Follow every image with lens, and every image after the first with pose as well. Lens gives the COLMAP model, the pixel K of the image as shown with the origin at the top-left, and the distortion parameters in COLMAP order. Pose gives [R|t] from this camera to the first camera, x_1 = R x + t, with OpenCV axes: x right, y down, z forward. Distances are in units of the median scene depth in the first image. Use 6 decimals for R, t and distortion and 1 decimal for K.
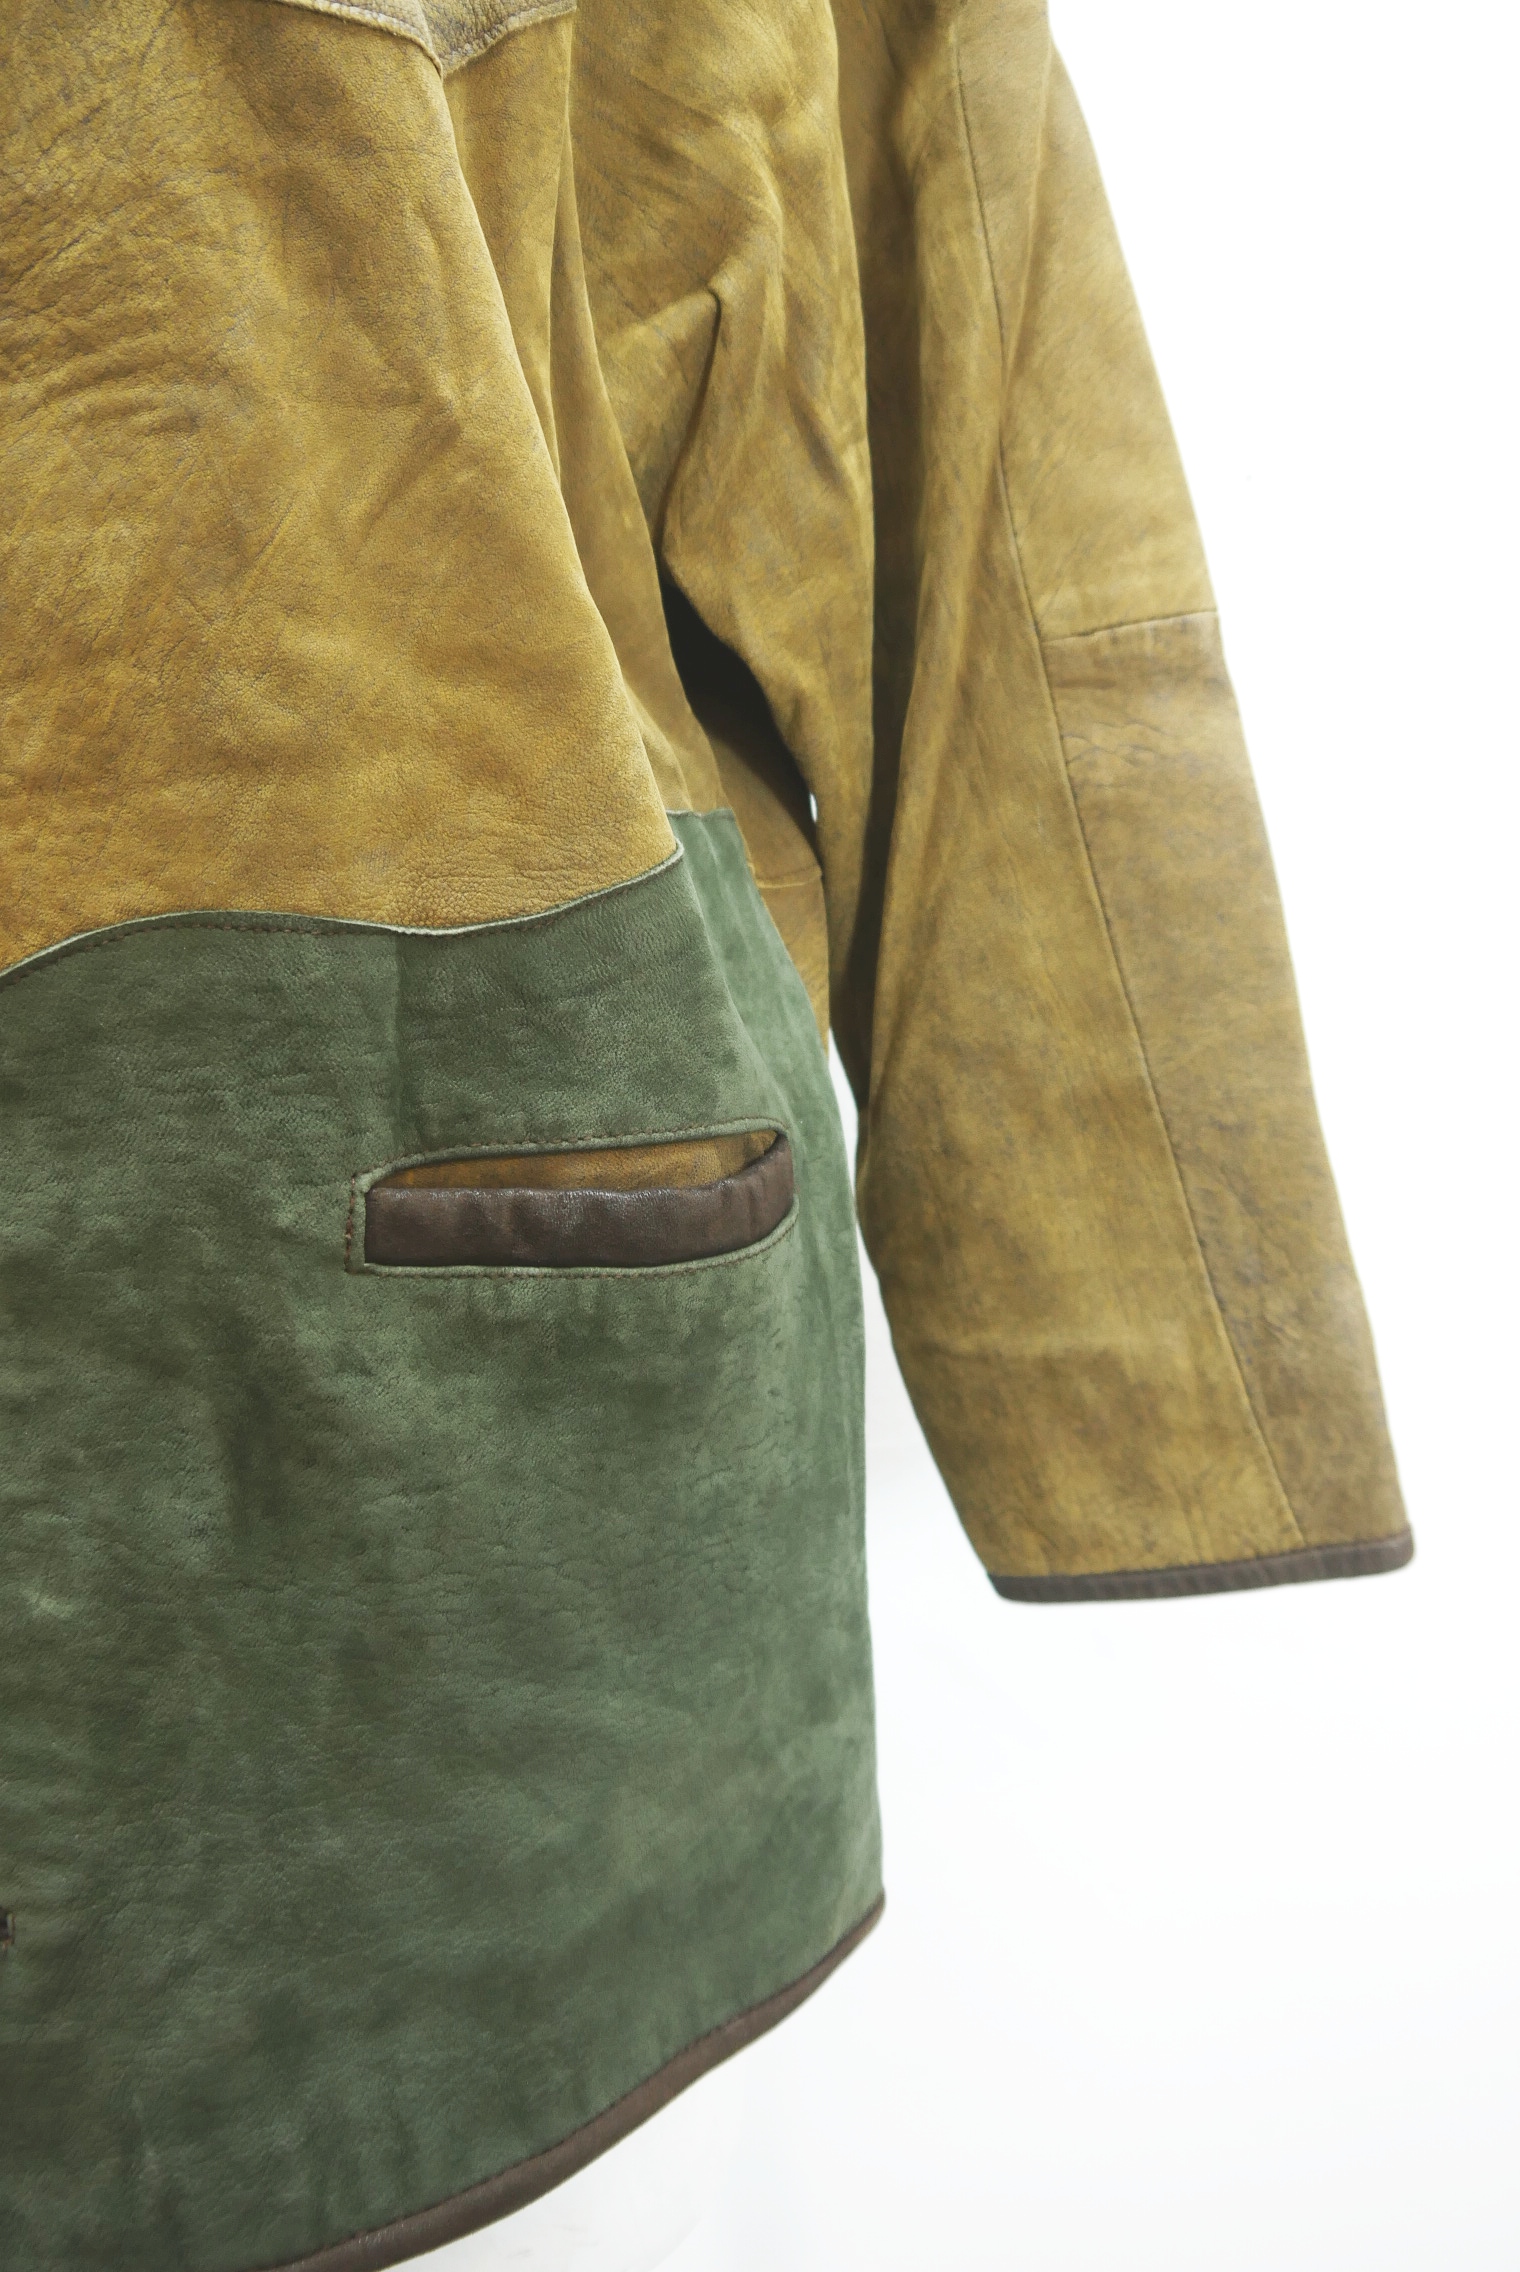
lens RADIAL K [[1902.0, 0, 760.0], [0, 1902.0, 1136.0], [0, 0, 1]] dist [-0.041647, 0.011120]
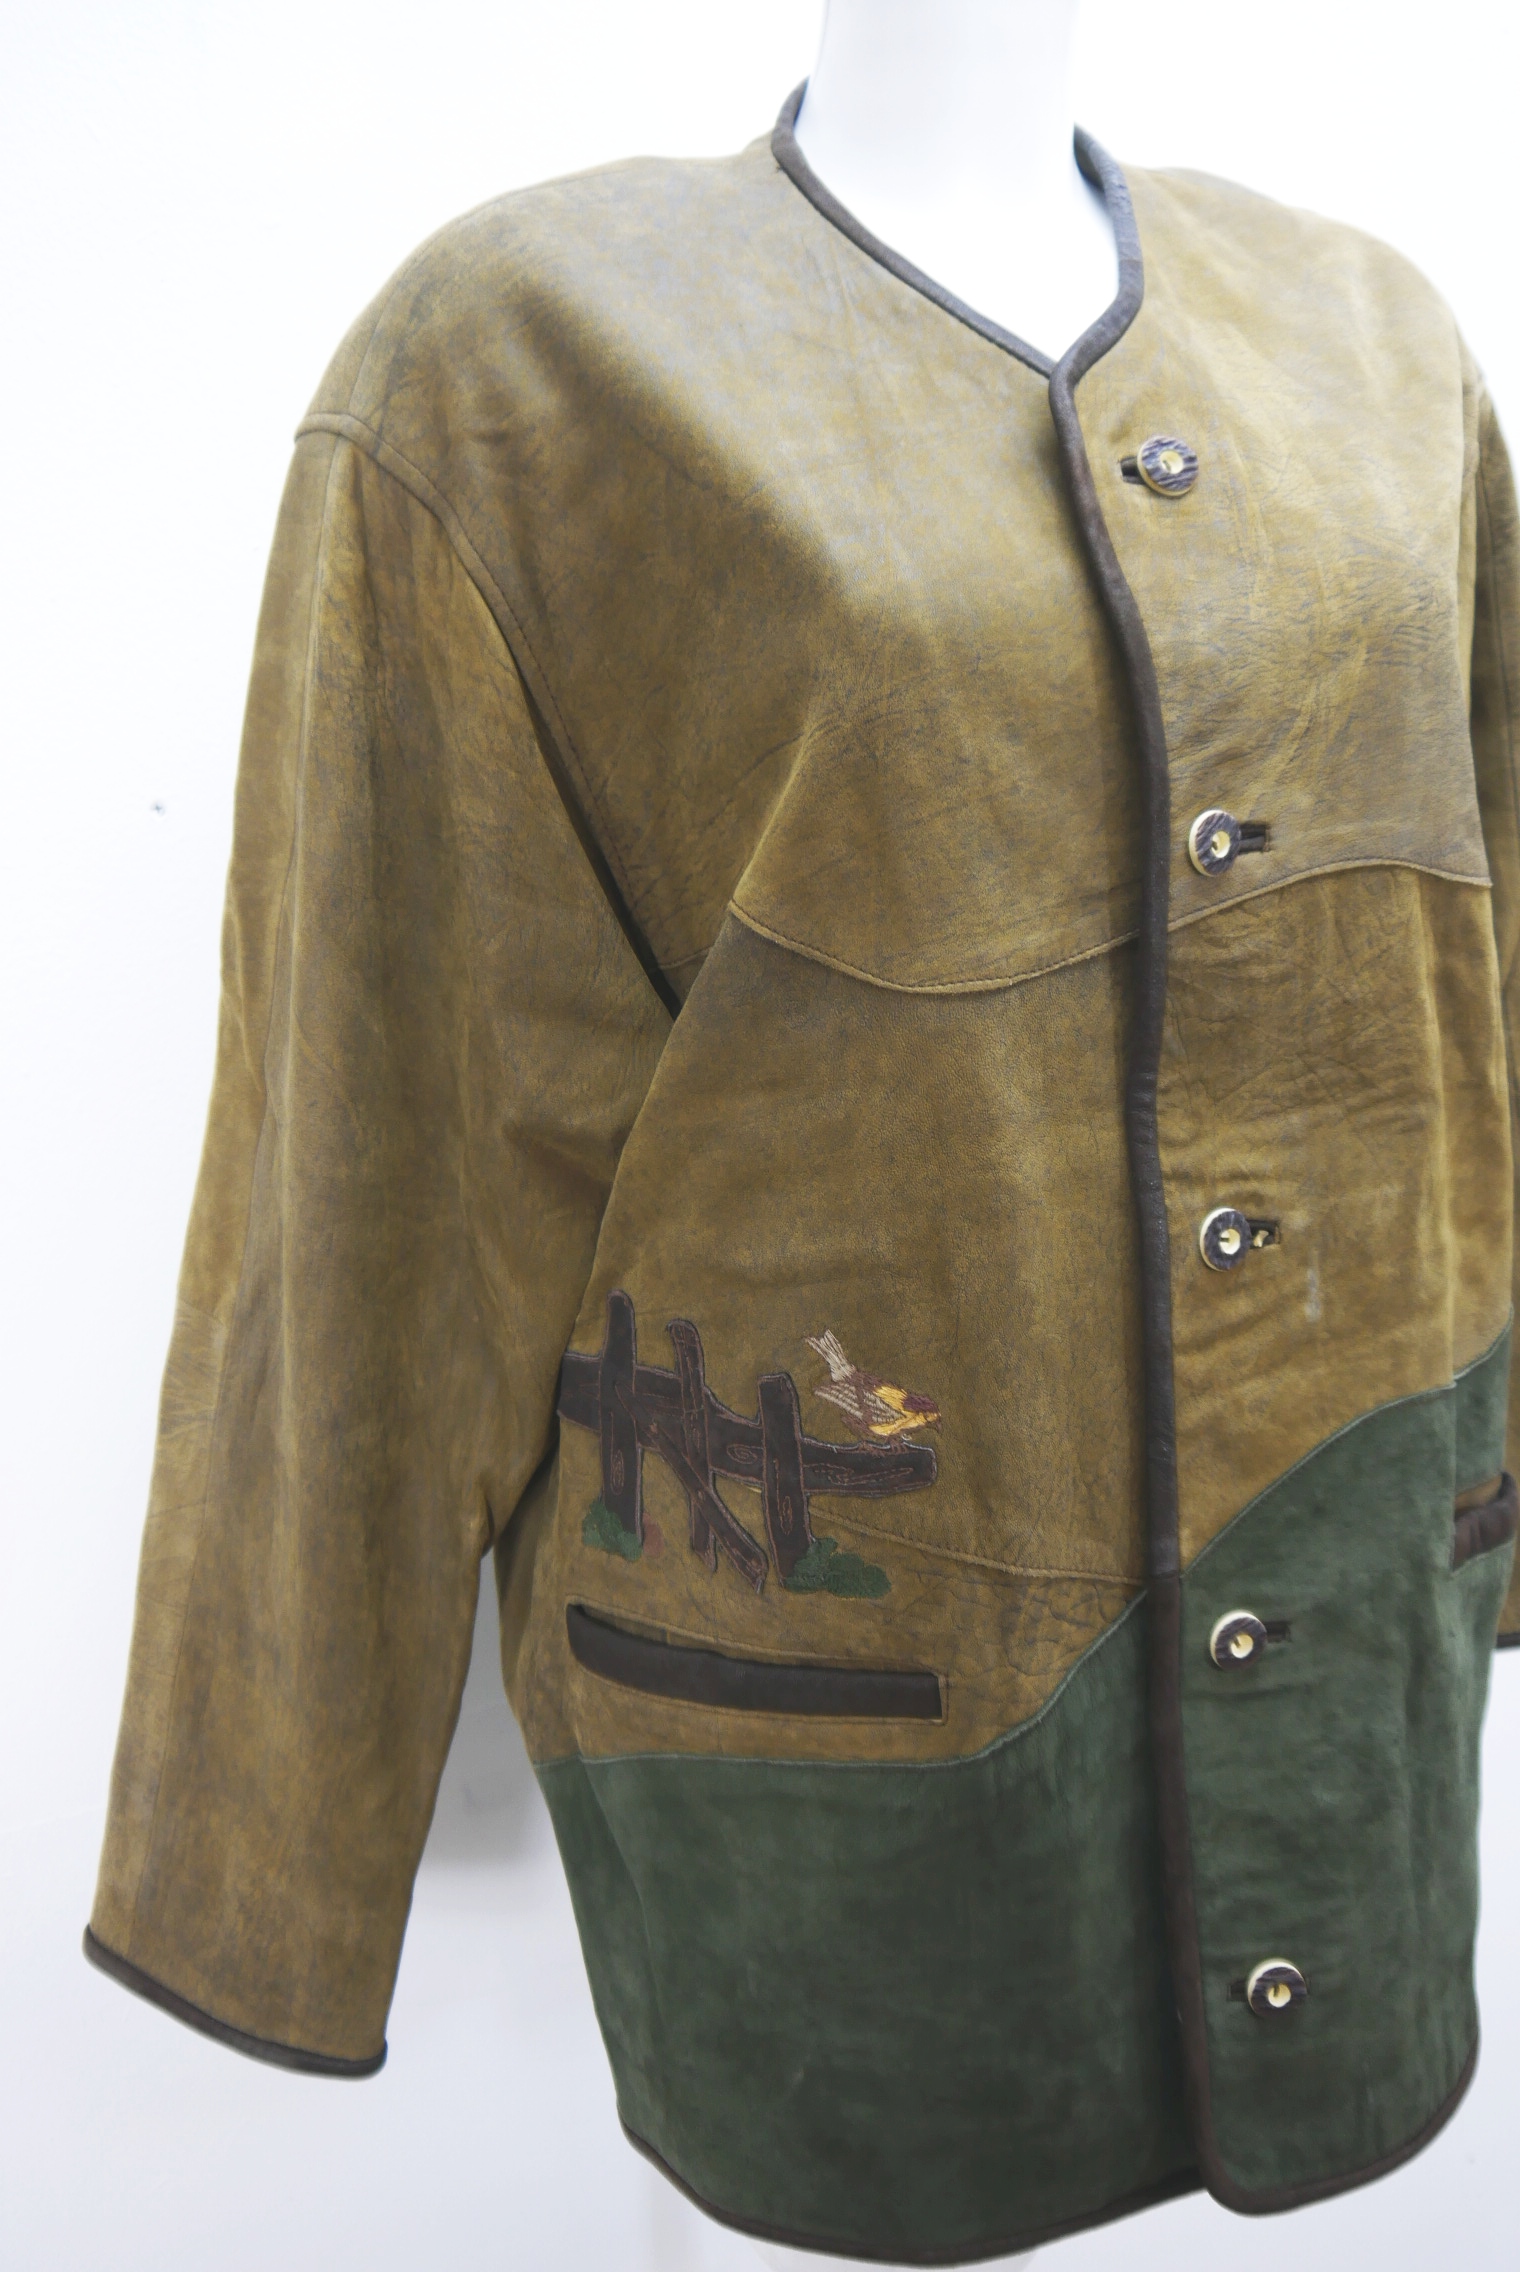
lens RADIAL K [[1902.0, 0, 760.0], [0, 1902.0, 1136.0], [0, 0, 1]] dist [-0.041647, 0.011120]
pose [[0.938636, -0.057340, 0.340109, -1.446706], [0.041206, 0.997664, 0.054479, -0.481386], [-0.342439, -0.037122, 0.938807, -0.427753]]
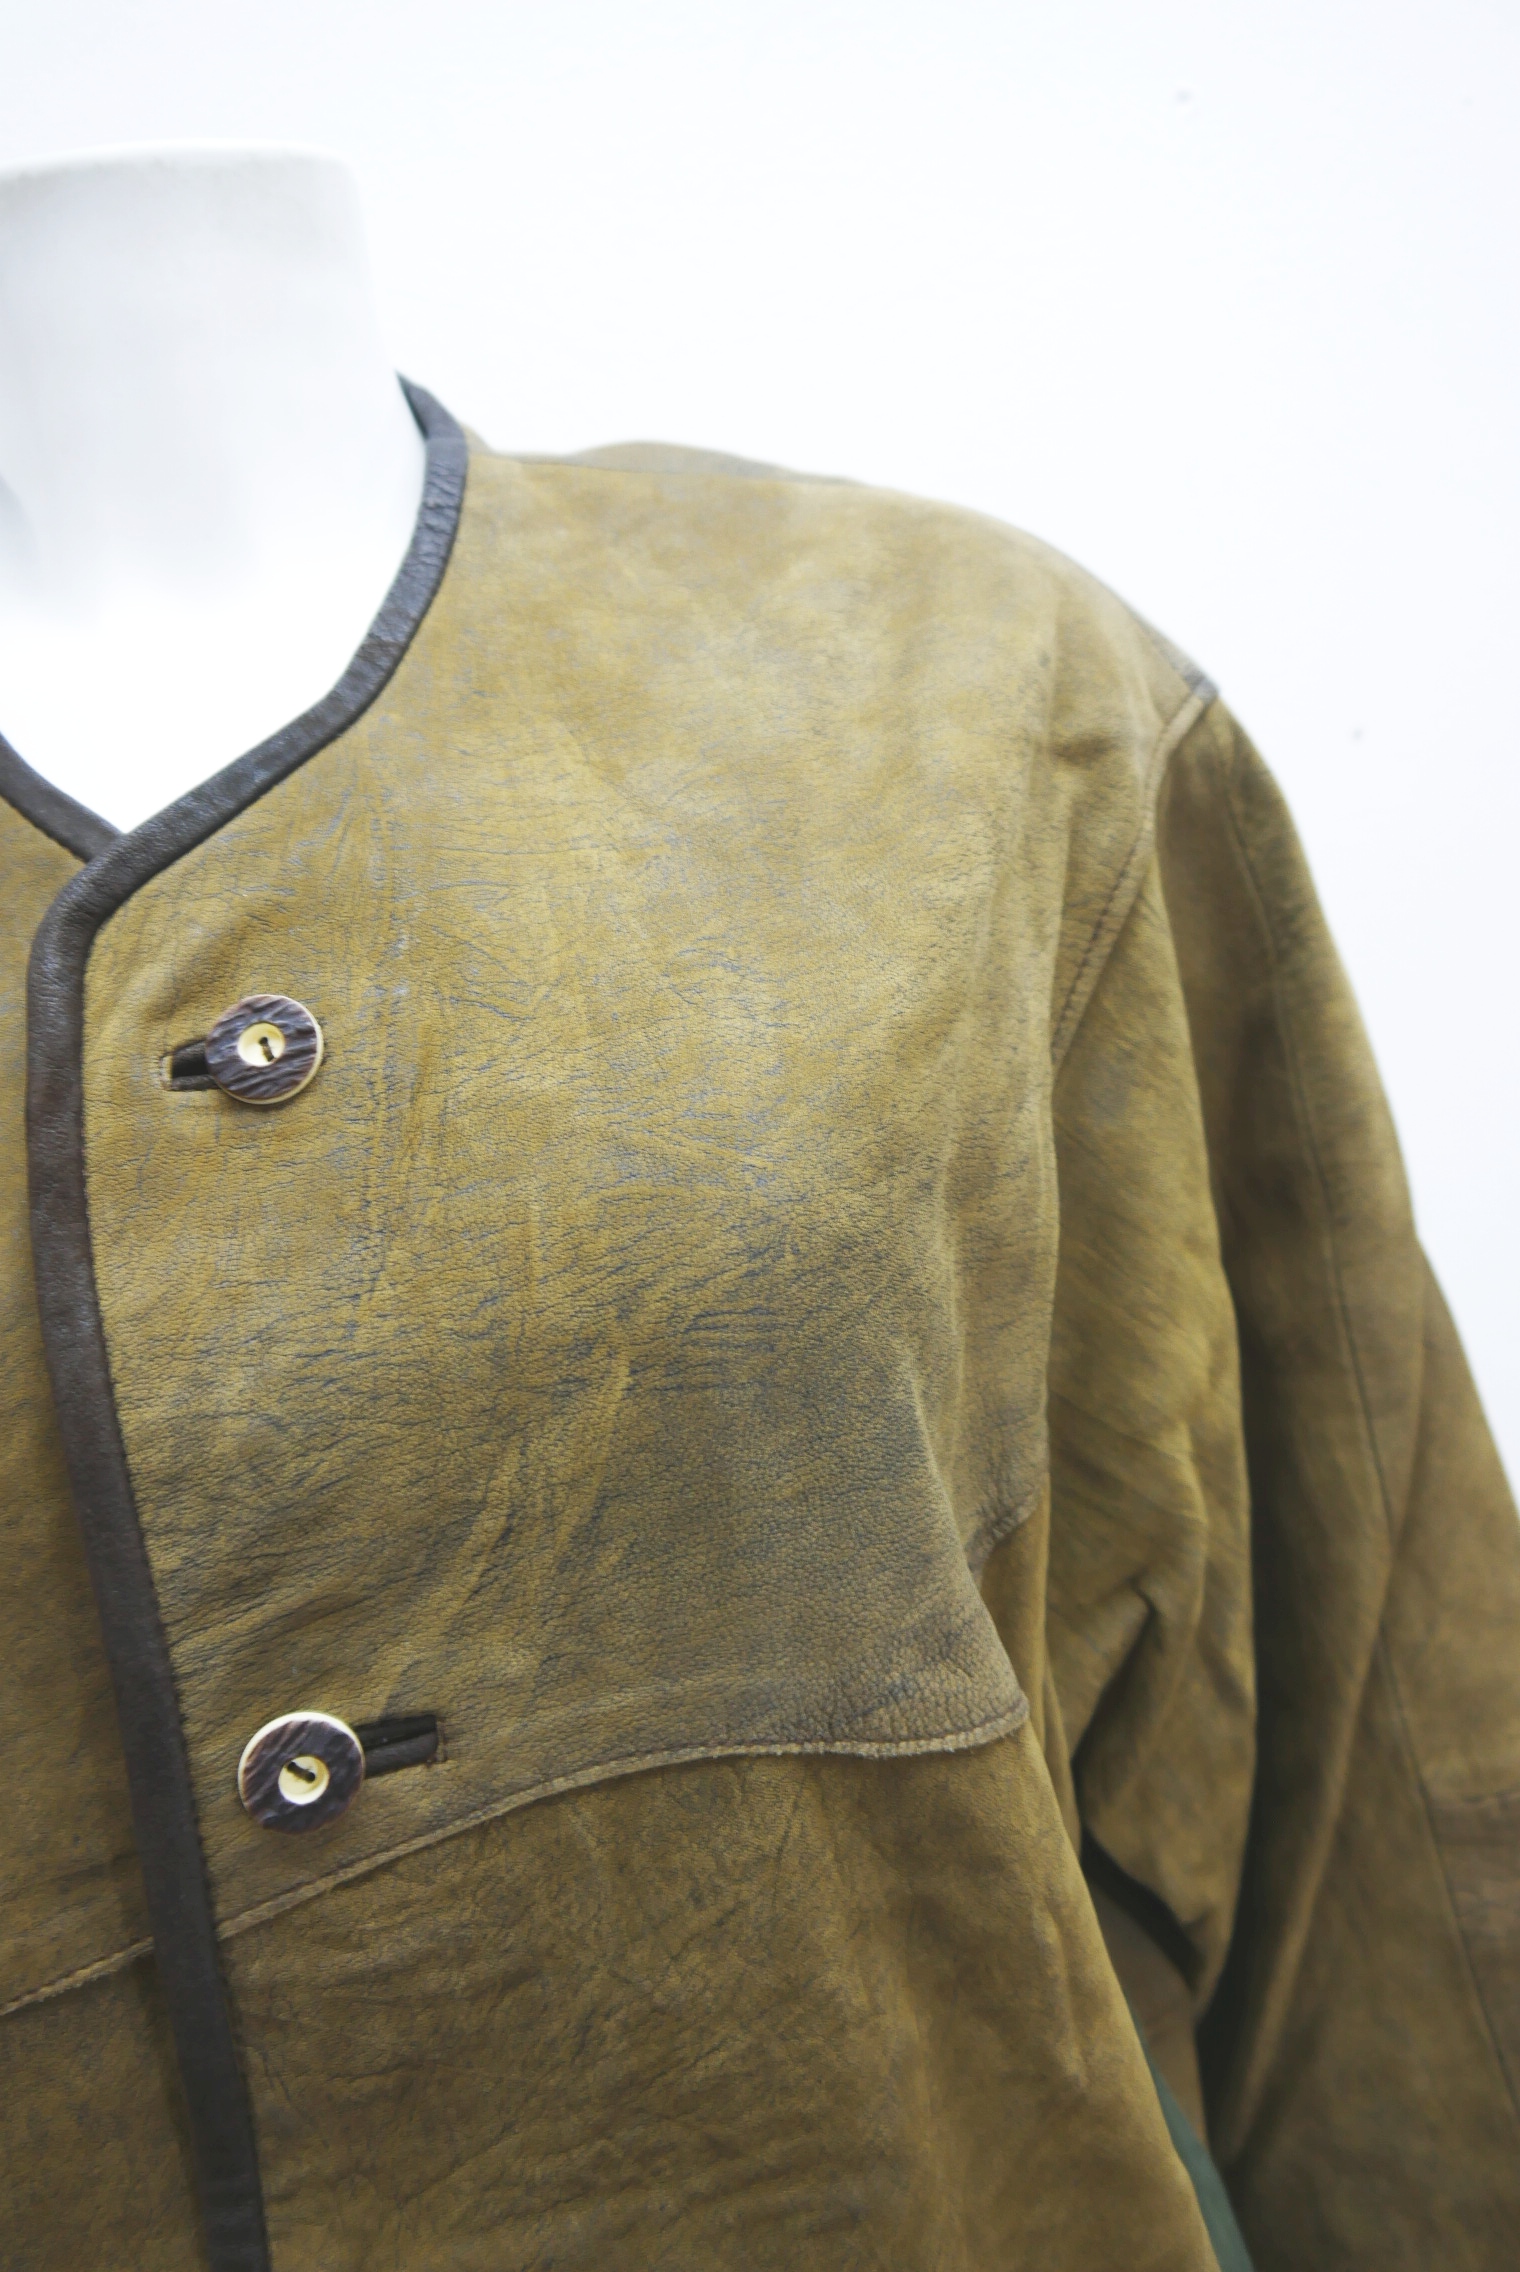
lens RADIAL K [[1902.0, 0, 760.0], [0, 1902.0, 1136.0], [0, 0, 1]] dist [-0.041647, 0.011120]
pose [[0.990000, -0.077268, 0.118024, -0.406545], [0.081018, 0.996338, -0.027312, -0.868226], [-0.115482, 0.036601, 0.992635, 0.074550]]
